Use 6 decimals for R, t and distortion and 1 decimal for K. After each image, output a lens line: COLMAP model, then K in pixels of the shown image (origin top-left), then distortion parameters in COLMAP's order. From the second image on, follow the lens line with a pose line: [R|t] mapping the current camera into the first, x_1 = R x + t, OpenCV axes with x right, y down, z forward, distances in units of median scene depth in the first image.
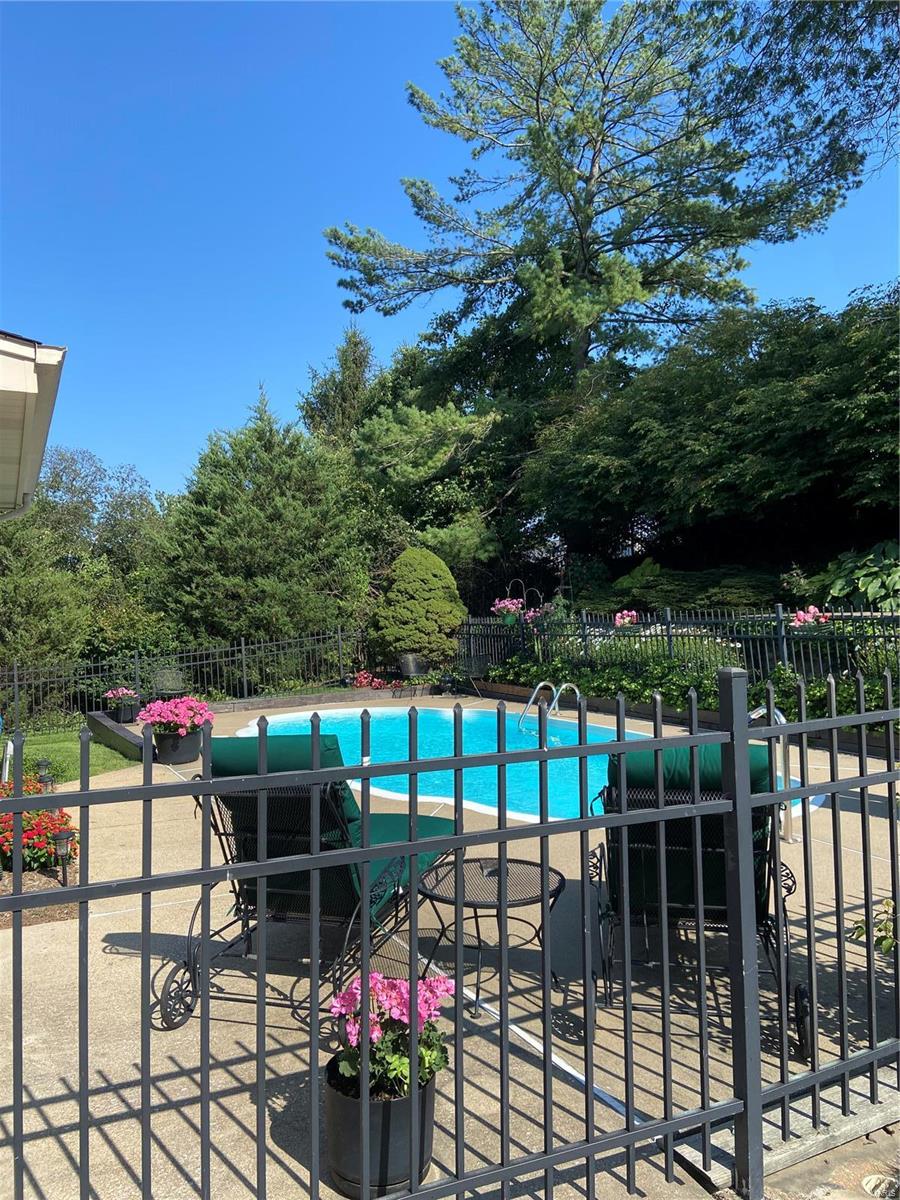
lens RADIAL K [[973.6, 0, 450.0], [0, 973.6, 600.0], [0, 0, 1]] dist [0.056127, 0.000288]
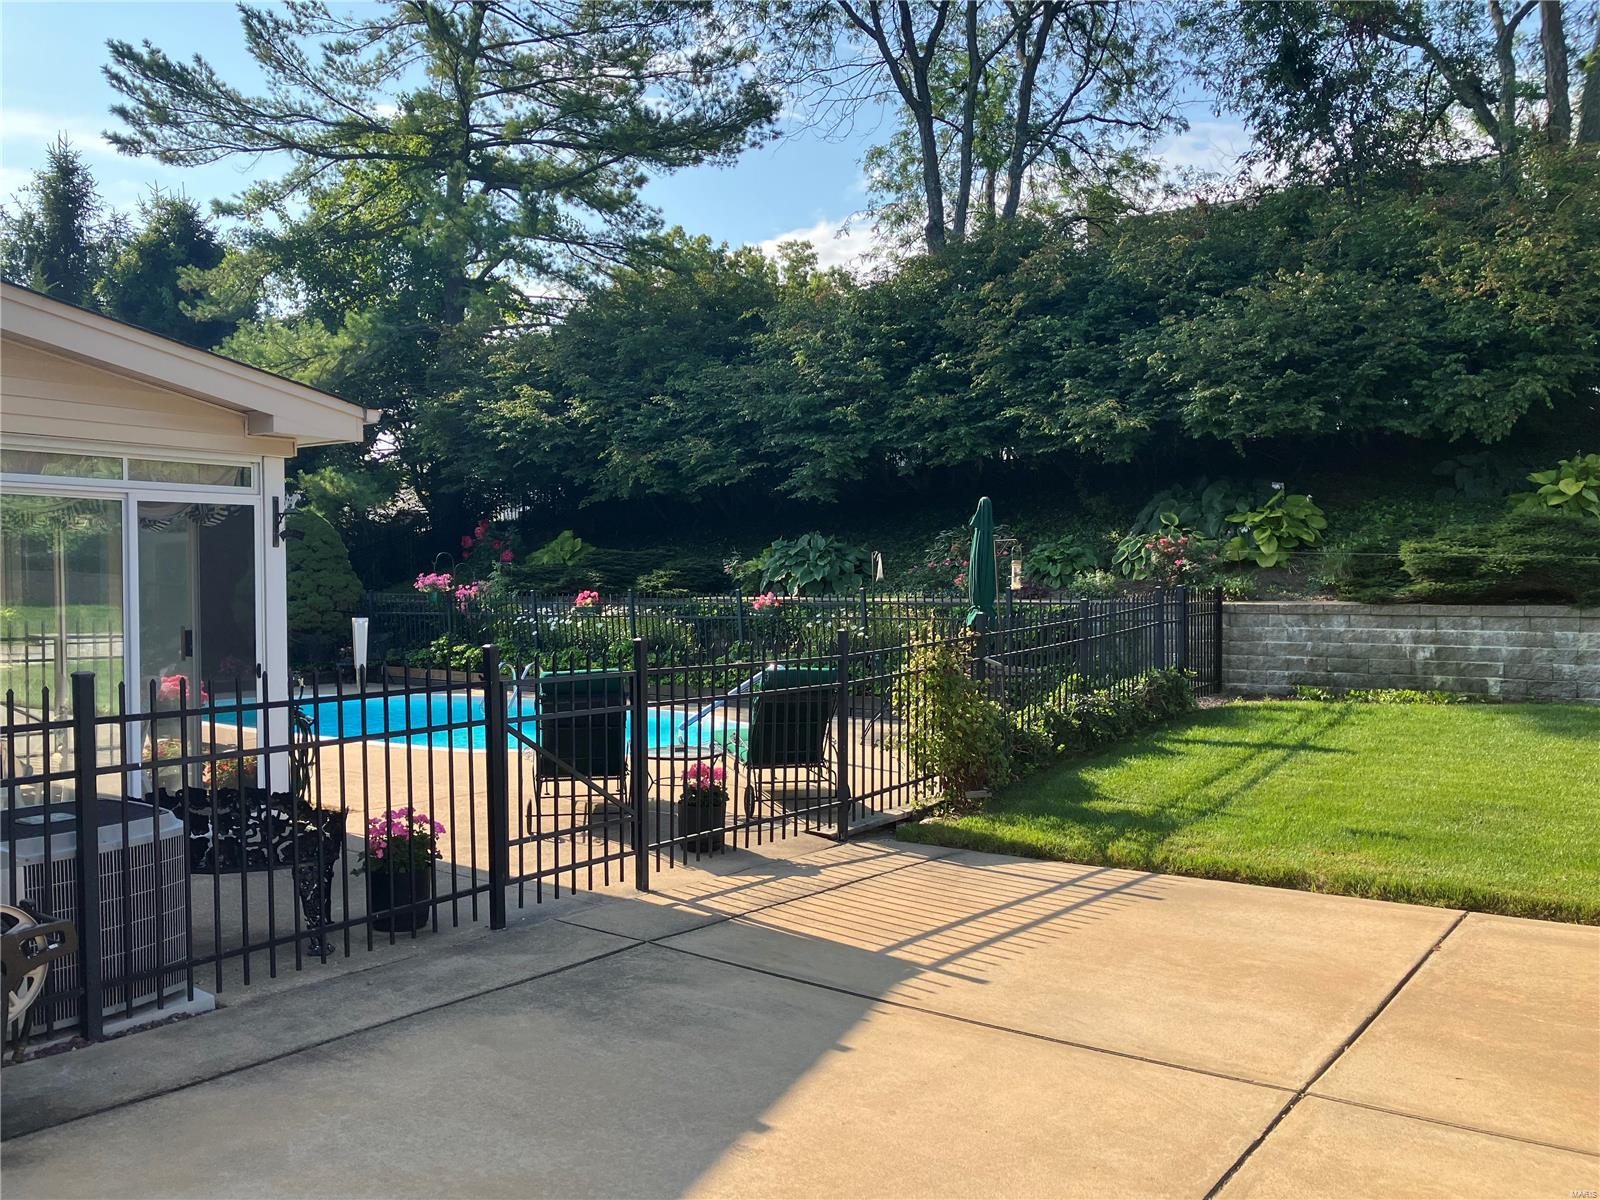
lens RADIAL K [[1474.2, 0, 800.0], [0, 1474.2, 600.0], [0, 0, 1]] dist [-0.004920, -0.214672]
pose [[0.896646, 0.018784, 0.442349, -0.192644], [-0.029216, 0.999432, 0.016782, -0.008383], [-0.441783, -0.027971, 0.896686, -0.293939]]
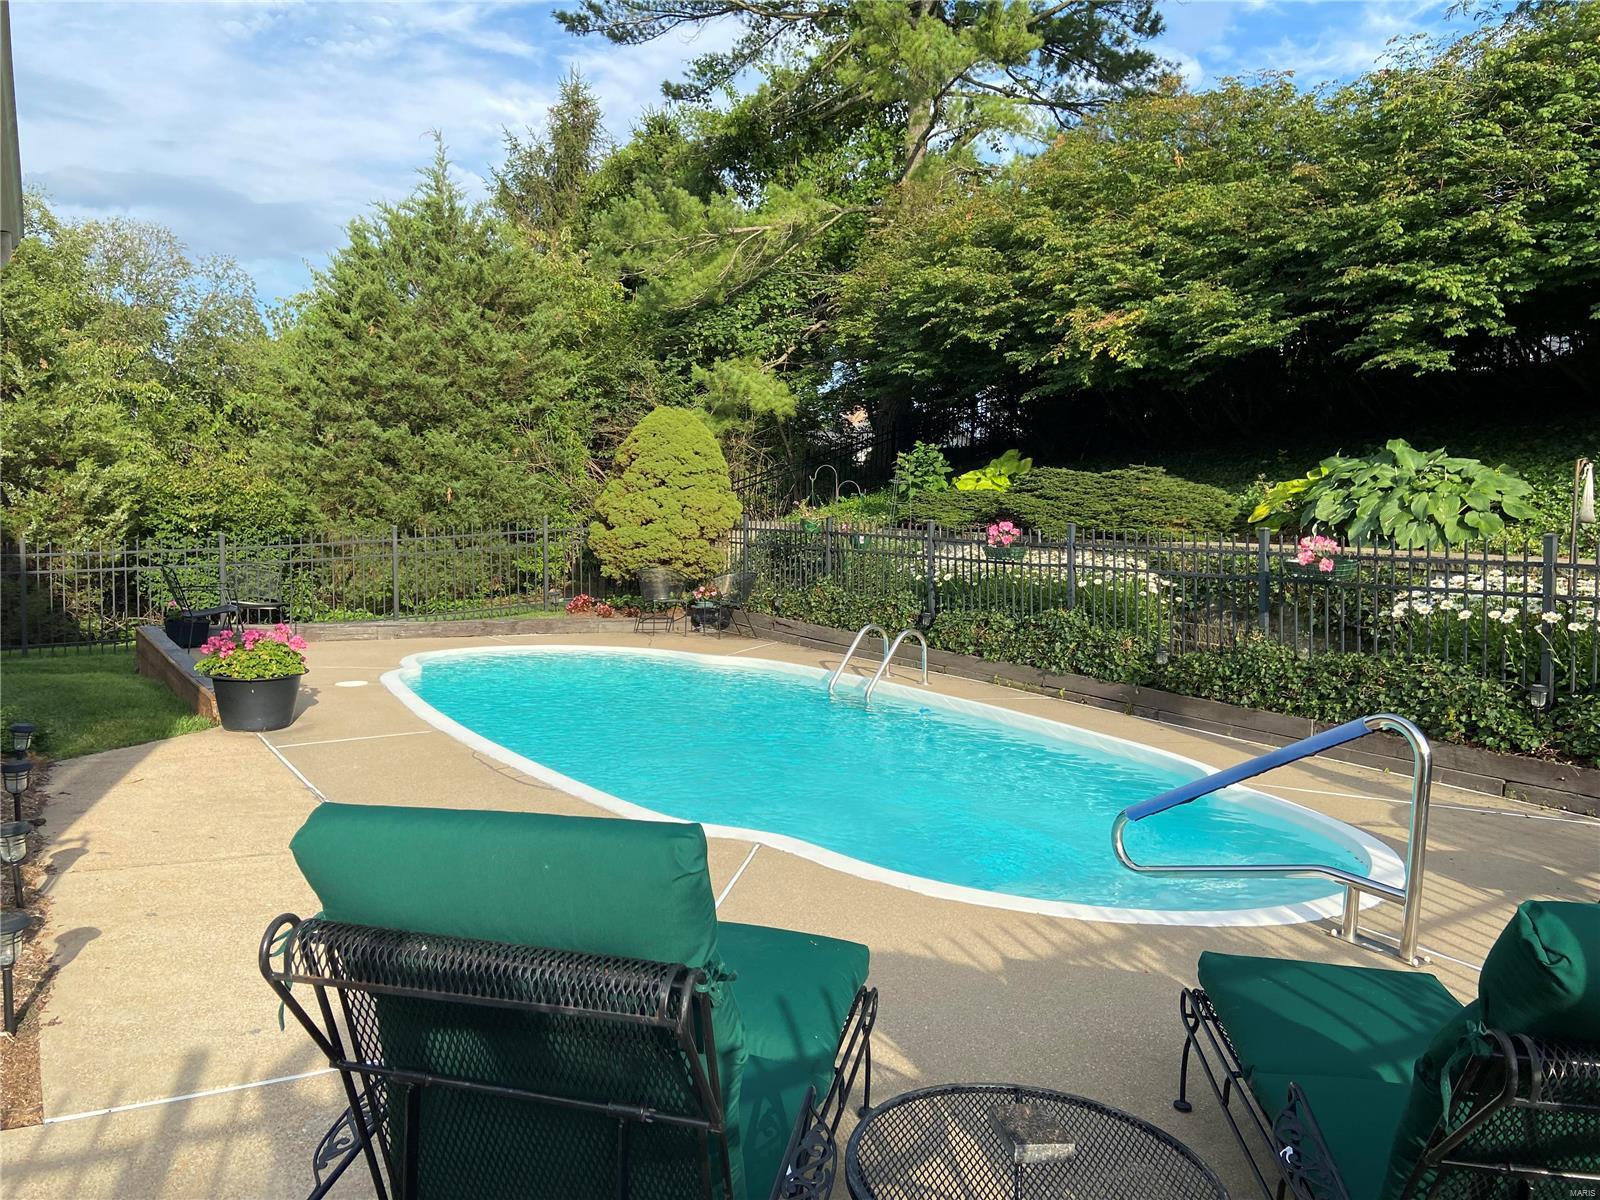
lens RADIAL K [[1298.2, 0, 774.3], [0, 1298.2, 596.3], [0, 0, 1]] dist [0.056127, 0.000288]
pose [[0.995020, 0.059959, 0.079623, -0.026024], [-0.066040, 0.994913, 0.076075, 0.002656], [-0.074656, -0.080954, 0.993918, 0.106773]]
